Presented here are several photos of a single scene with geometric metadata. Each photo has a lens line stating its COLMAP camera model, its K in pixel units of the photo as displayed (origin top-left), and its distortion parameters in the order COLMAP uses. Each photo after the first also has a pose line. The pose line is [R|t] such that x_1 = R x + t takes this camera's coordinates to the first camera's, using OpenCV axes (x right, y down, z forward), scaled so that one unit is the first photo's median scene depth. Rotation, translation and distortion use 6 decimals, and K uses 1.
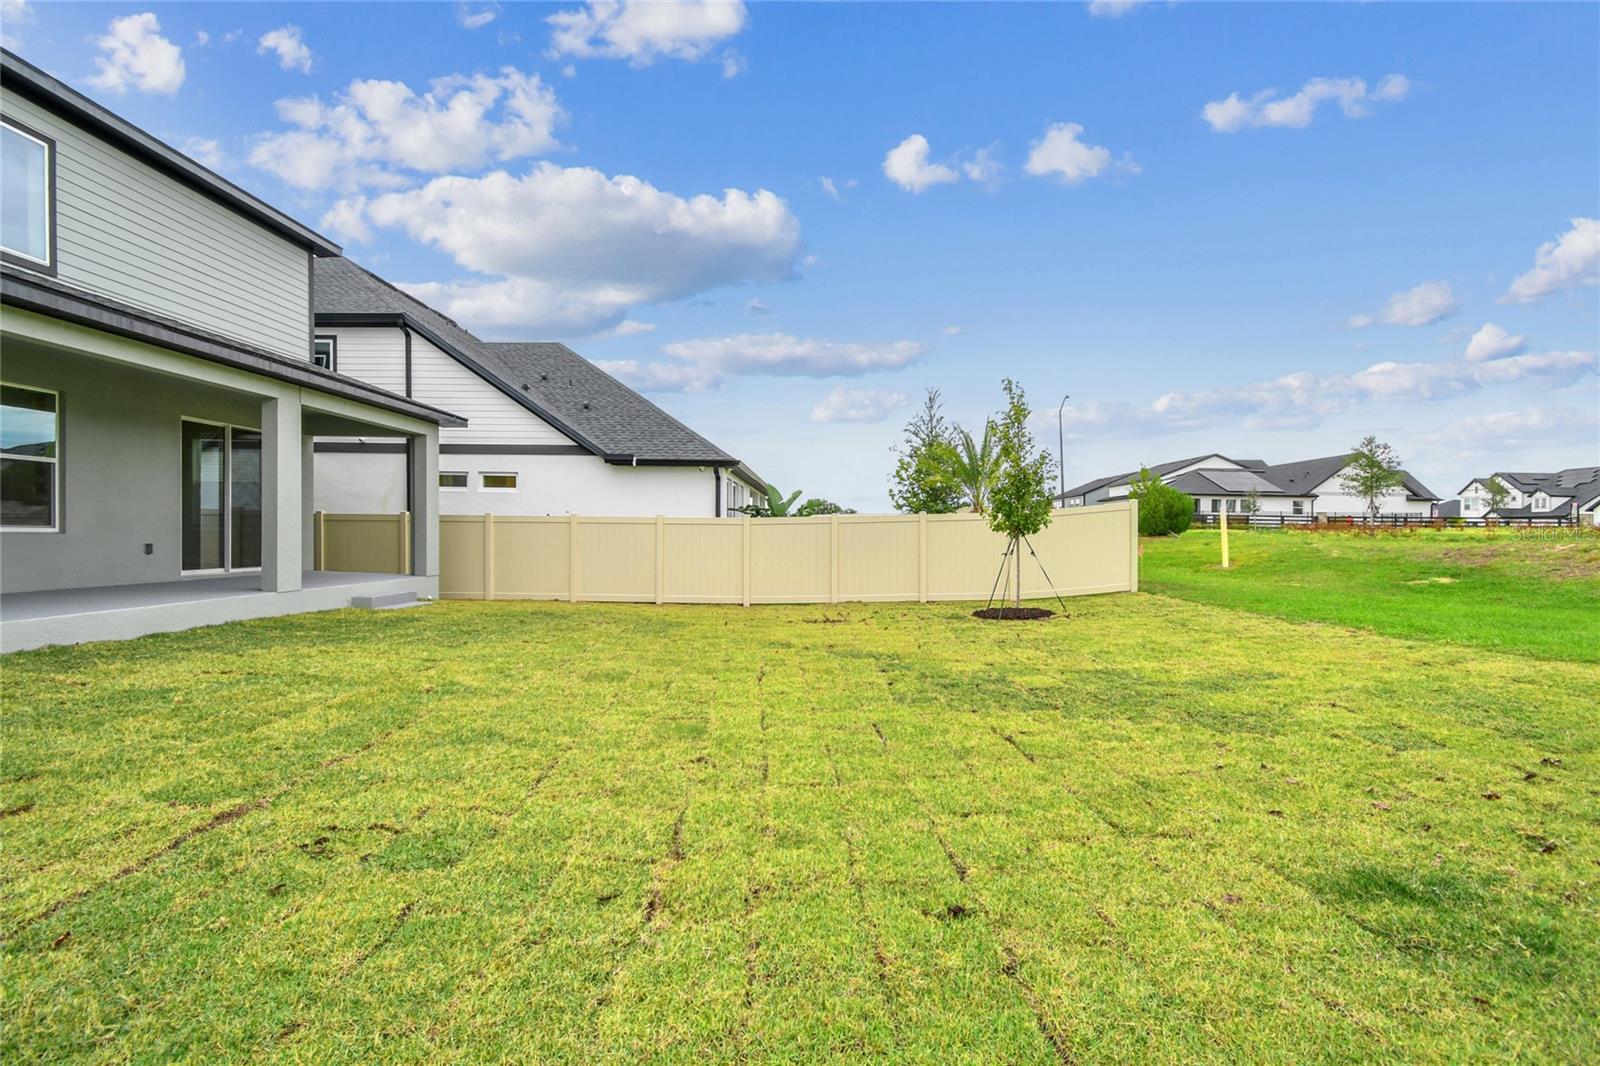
lens RADIAL K [[715.2, 0, 800.0], [0, 715.2, 533.0], [0, 0, 1]] dist [0.000162, 0.000740]
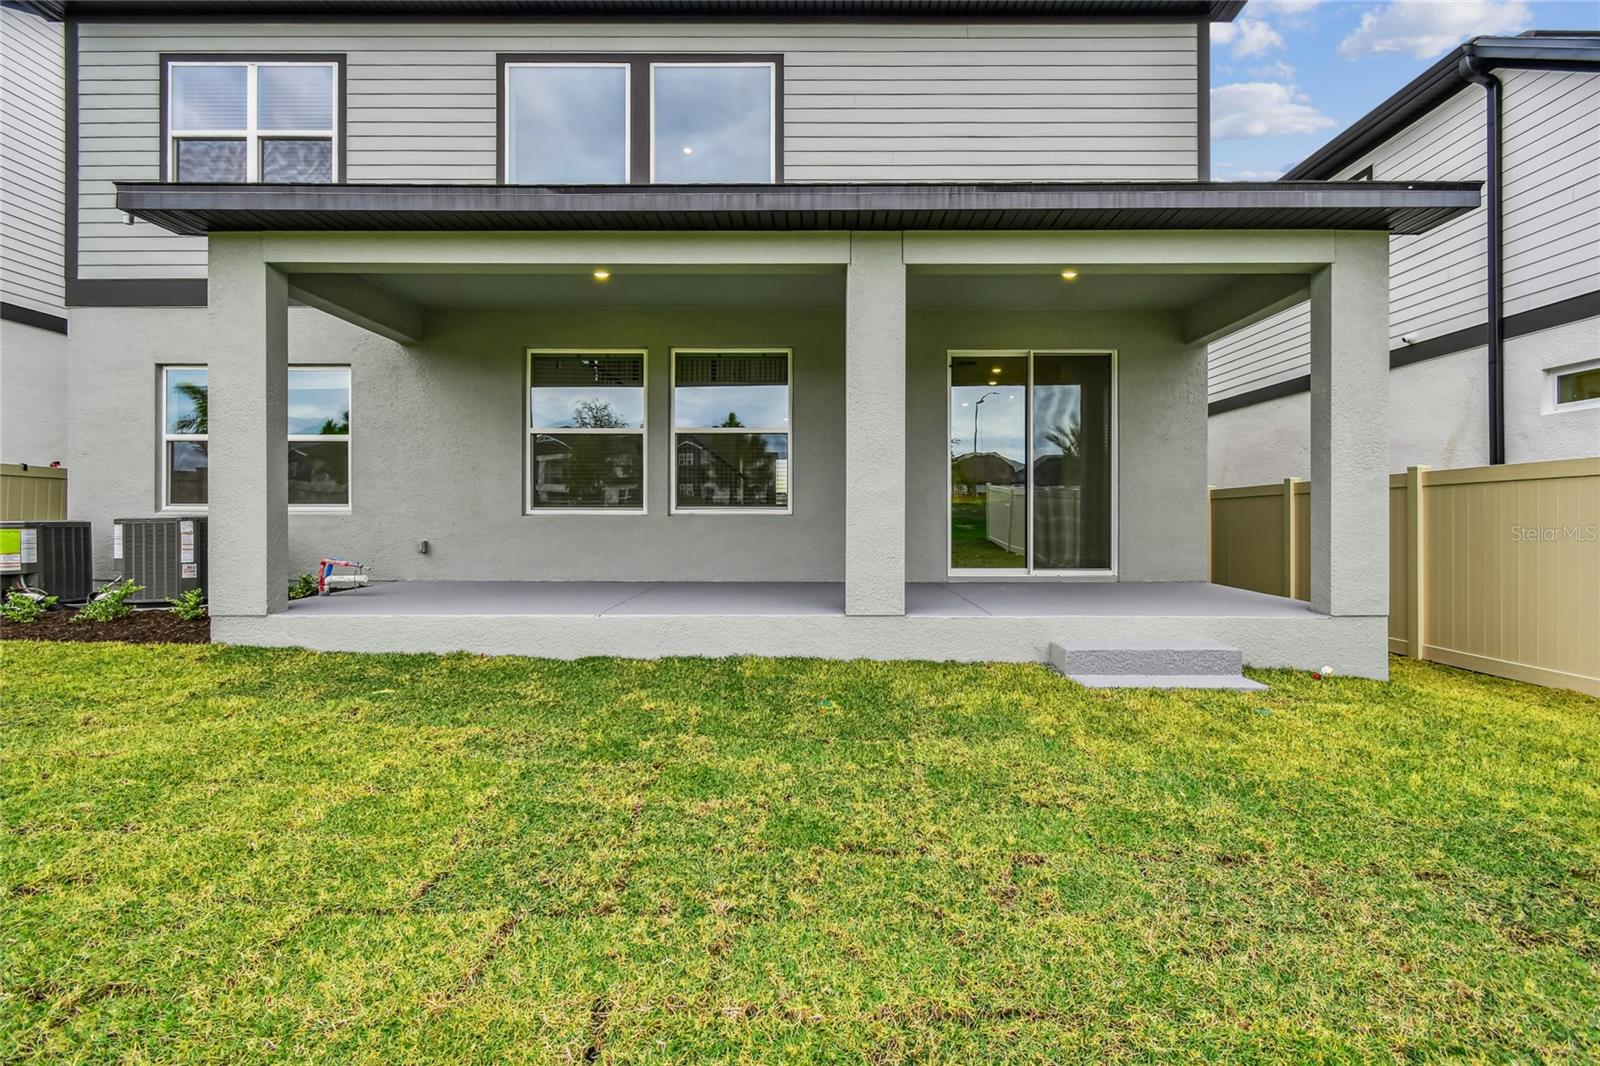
lens RADIAL K [[715.2, 0, 800.0], [0, 715.2, 533.0], [0, 0, 1]] dist [0.000162, 0.000740]
pose [[0.032340, 0.000812, -0.999477, -0.172960], [0.000426, 1.000000, 0.000827, 0.018183], [0.999477, -0.000452, 0.032339, 0.902246]]
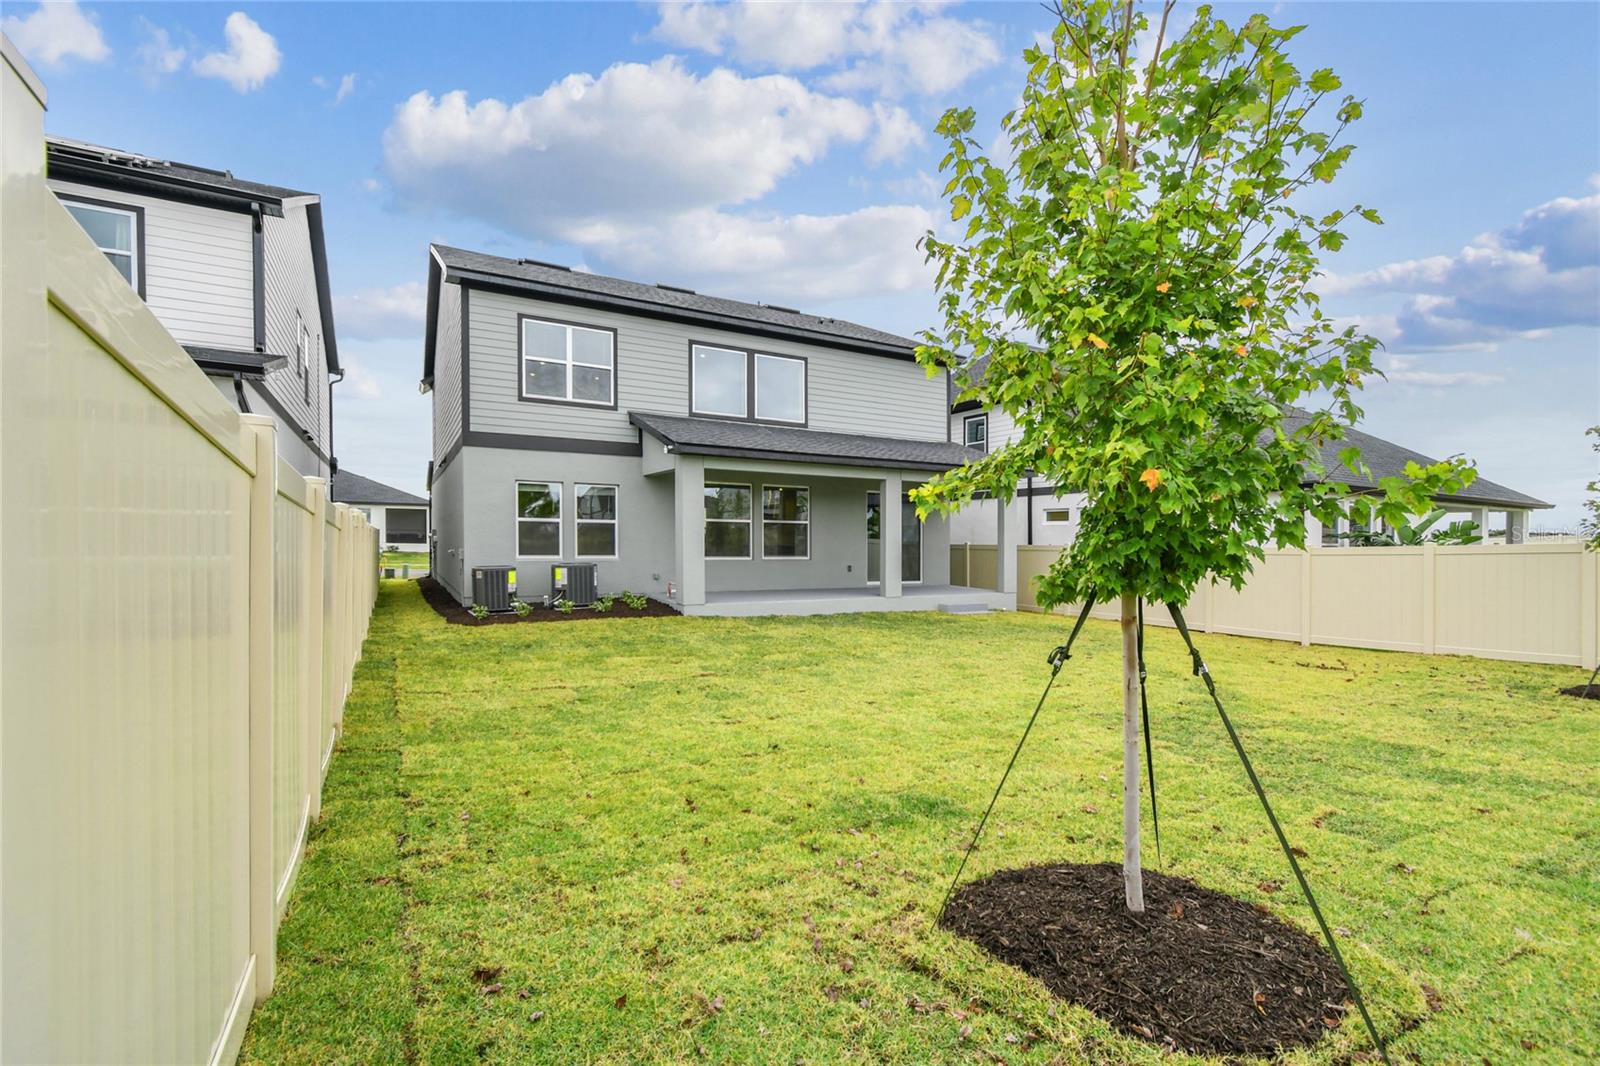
lens RADIAL K [[718.5, 0, 802.3], [0, 718.5, 559.6], [0, 0, 1]] dist [-0.011638, 0.000030]
pose [[0.524395, 0.003813, -0.851467, 0.553046], [0.002636, 0.999978, 0.006101, -0.011728], [0.851471, -0.005444, 0.524373, -0.029165]]
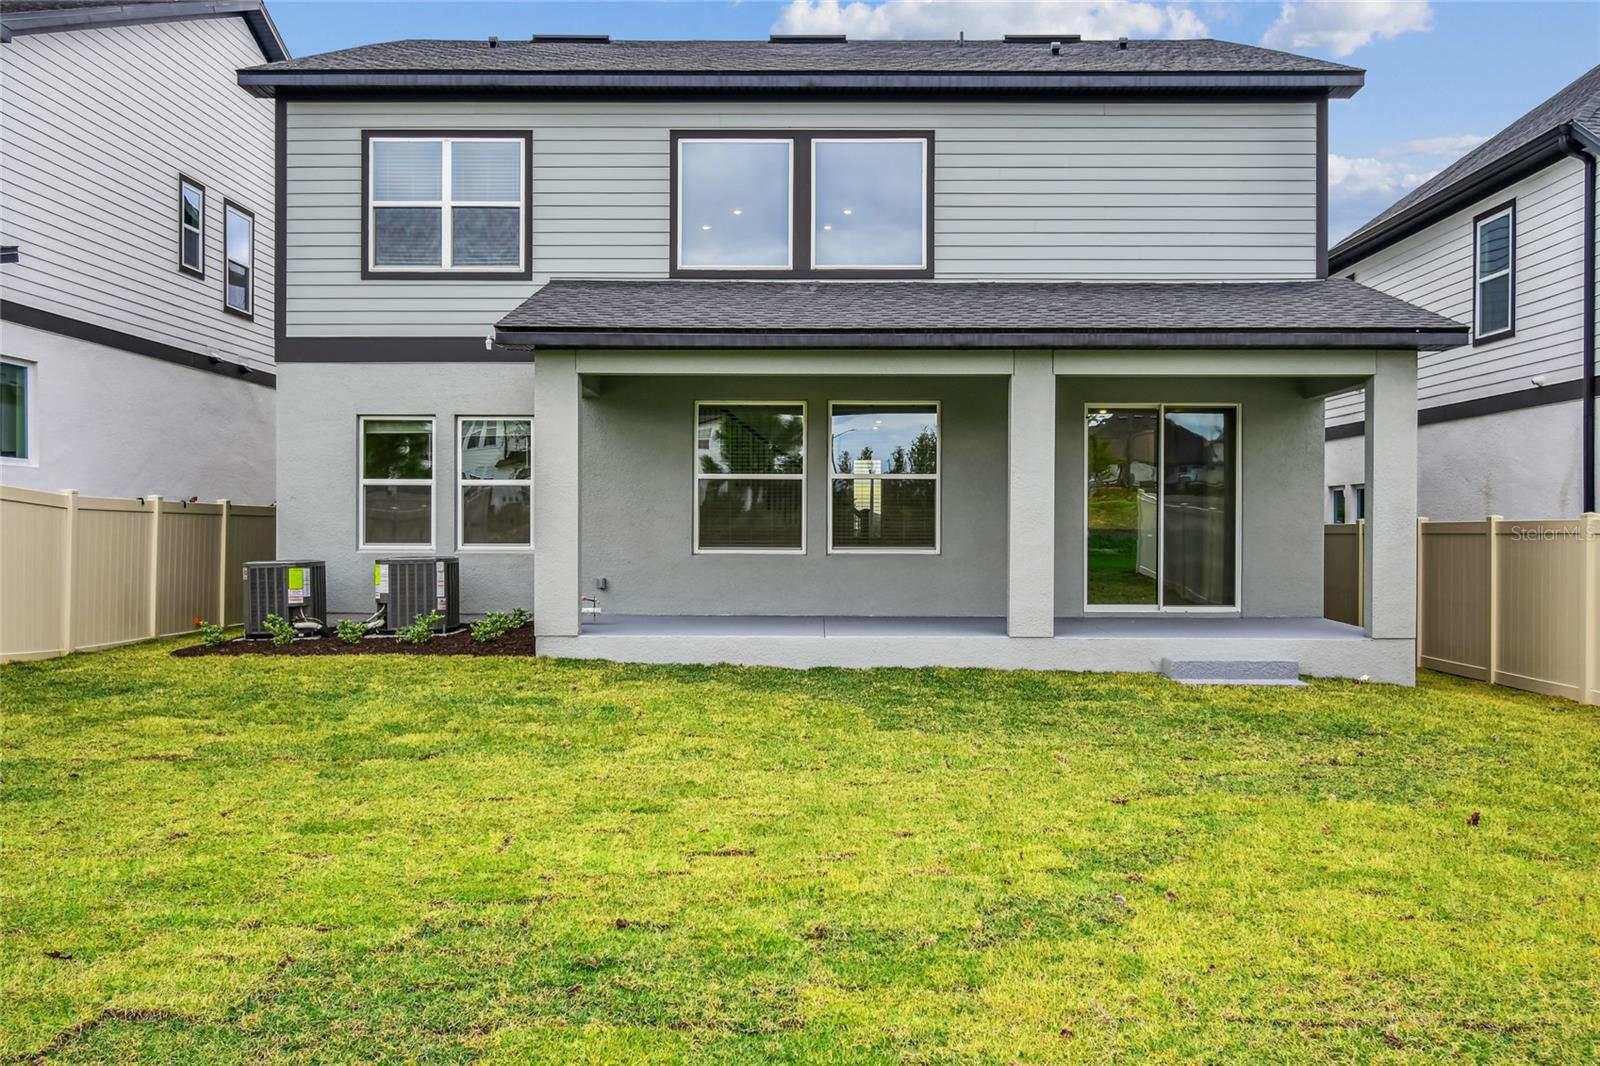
lens RADIAL K [[1317.1, 0, 795.5], [0, 1317.1, 551.1], [0, 0, 1]] dist [0.002617, 0.004866]
pose [[0.026545, 0.000766, -0.999647, 0.592287], [-0.002400, 0.999997, 0.000703, -0.005802], [0.999645, 0.002381, 0.026546, 0.707674]]
